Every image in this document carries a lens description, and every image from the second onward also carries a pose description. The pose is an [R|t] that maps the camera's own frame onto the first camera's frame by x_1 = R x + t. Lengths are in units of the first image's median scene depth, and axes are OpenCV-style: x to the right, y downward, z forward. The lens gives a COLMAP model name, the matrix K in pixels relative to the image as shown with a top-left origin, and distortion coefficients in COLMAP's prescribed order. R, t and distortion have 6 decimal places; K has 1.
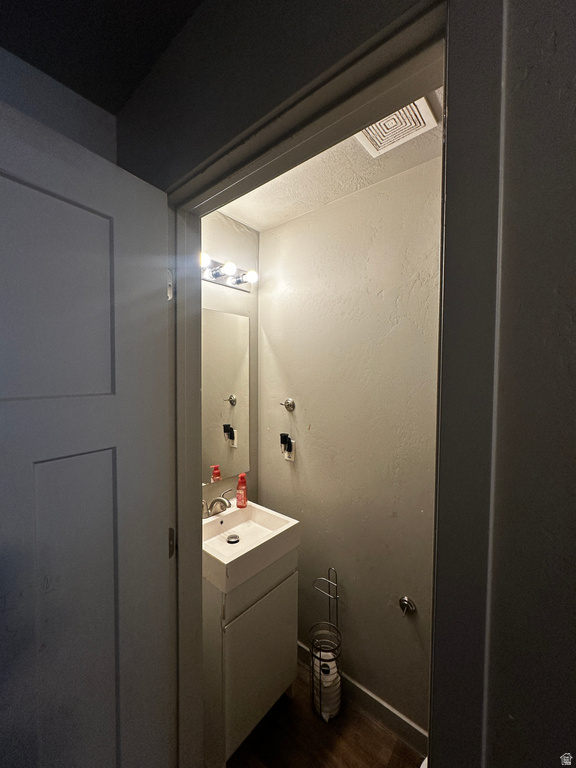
lens RADIAL K [[304.5, 0, 288.0], [0, 304.5, 384.2], [0, 0, 1]] dist [-0.002947, 0.000401]
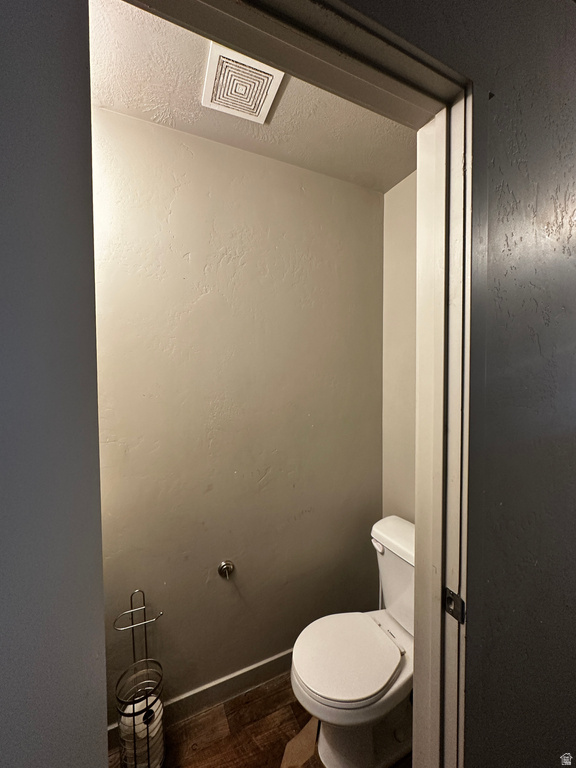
lens RADIAL K [[304.5, 0, 286.2], [0, 304.5, 381.7], [0, 0, 1]] dist [-0.002947, 0.000401]
pose [[0.429499, -0.039671, 0.902196, -0.414761], [0.034525, 0.999026, 0.027493, 0.067657], [-0.902407, 0.019340, 0.430450, 0.343373]]
